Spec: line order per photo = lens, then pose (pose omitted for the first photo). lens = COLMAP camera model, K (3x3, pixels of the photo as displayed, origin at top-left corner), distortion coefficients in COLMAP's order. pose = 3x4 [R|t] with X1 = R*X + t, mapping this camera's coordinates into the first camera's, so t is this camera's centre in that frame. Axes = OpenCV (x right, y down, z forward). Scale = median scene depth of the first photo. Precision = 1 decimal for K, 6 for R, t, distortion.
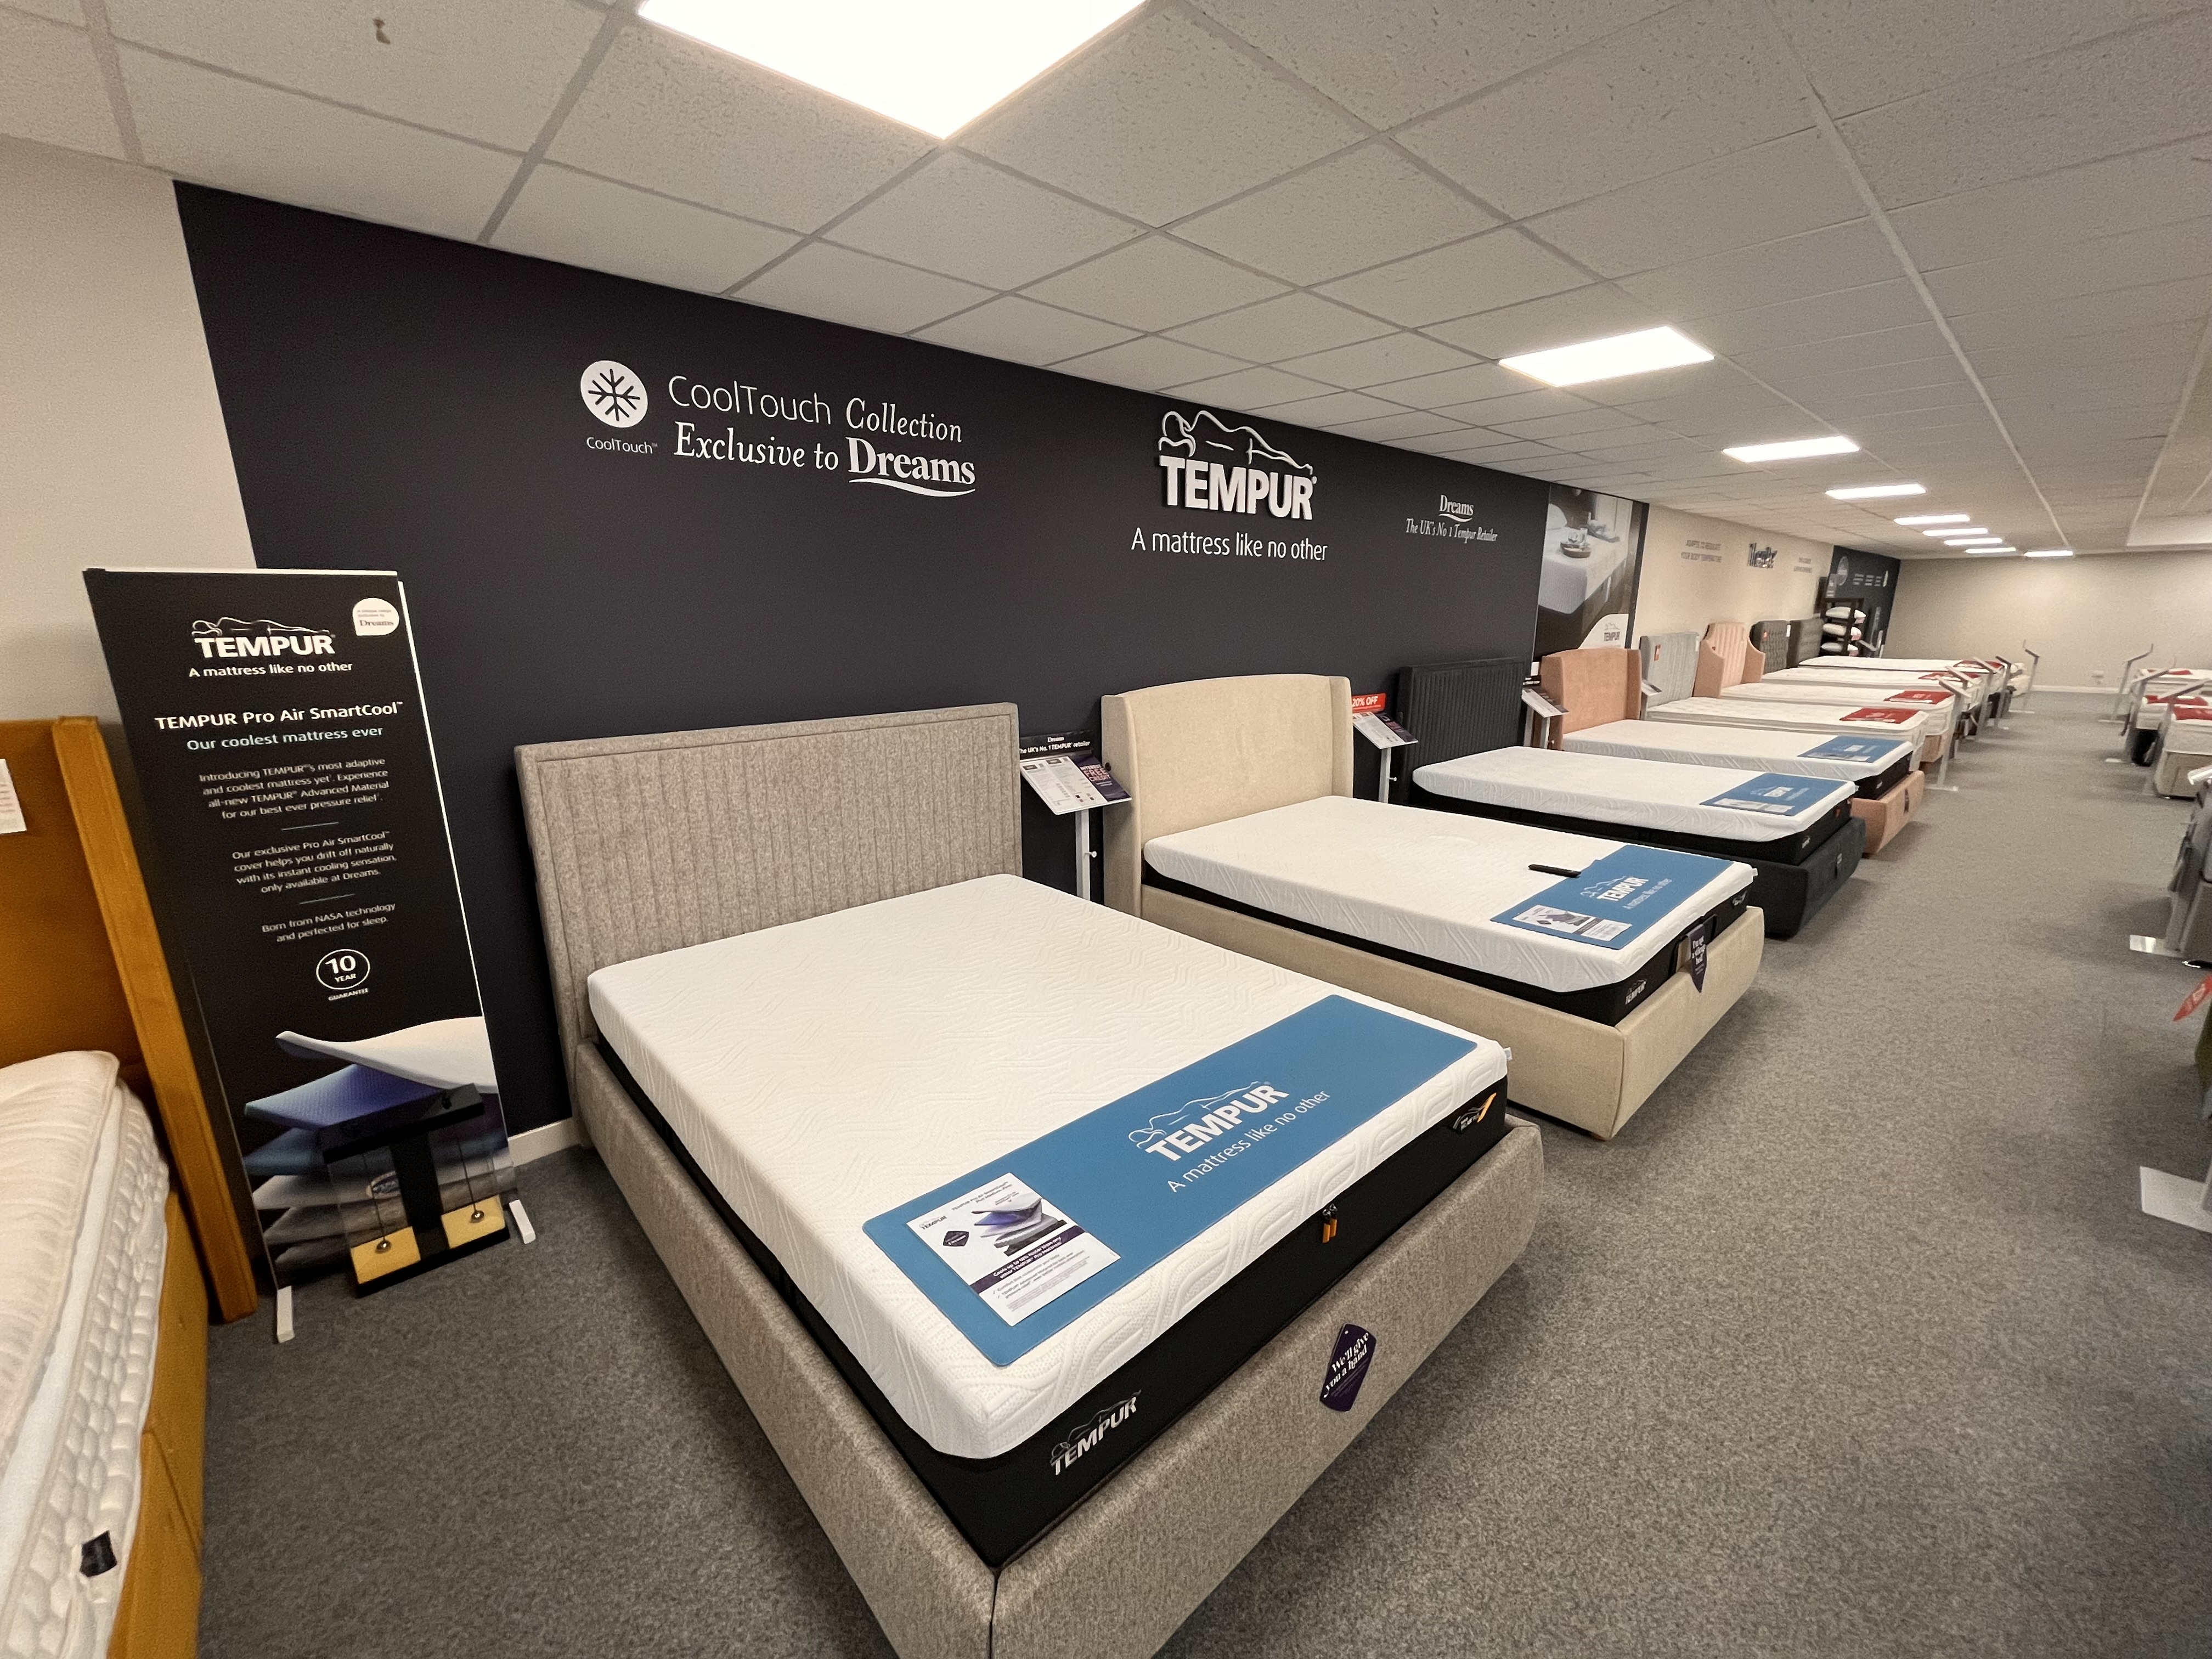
lens RADIAL K [[895.2, 0, 1106.0], [0, 895.2, 829.5], [0, 0, 1]] dist [-0.019659, 0.000217]
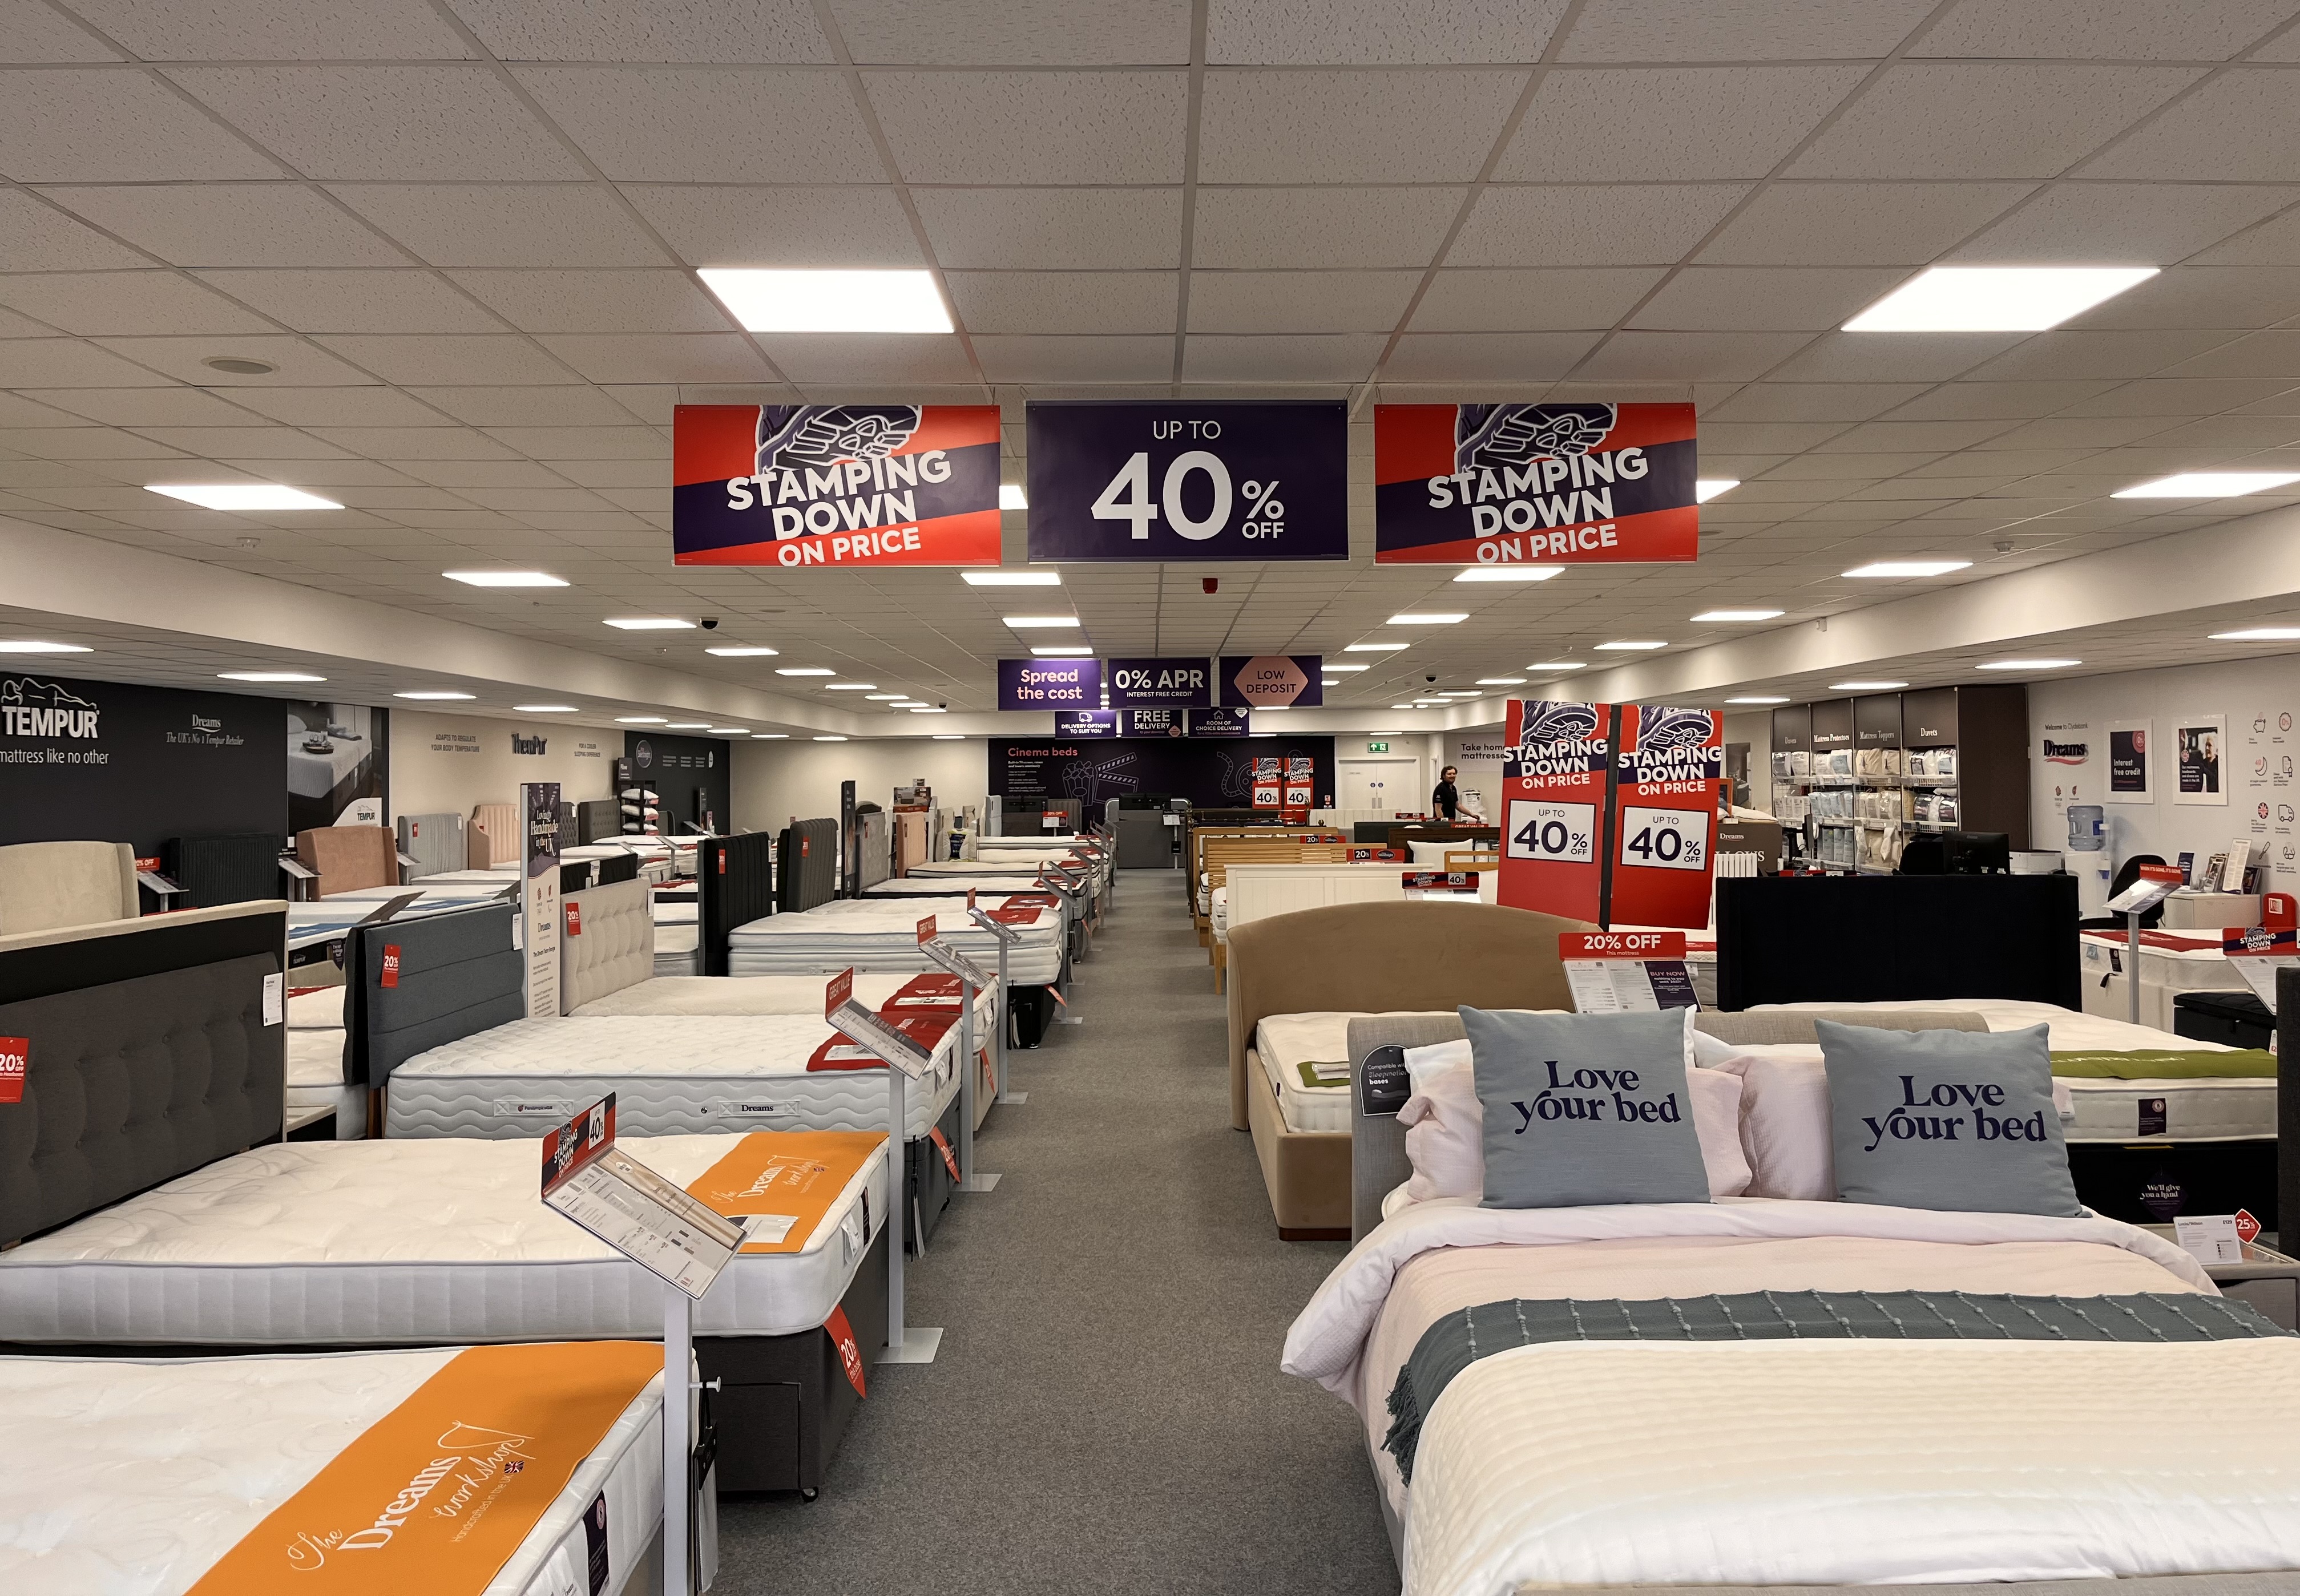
lens RADIAL K [[1711.2, 0, 1150.0], [0, 1711.2, 798.0], [0, 0, 1]] dist [0.002972, -0.071768]
pose [[0.677171, -0.000162, 0.735825, -0.453168], [0.171162, 0.972604, -0.157304, 0.339177], [-0.715641, 0.232467, 0.658648, -1.435825]]
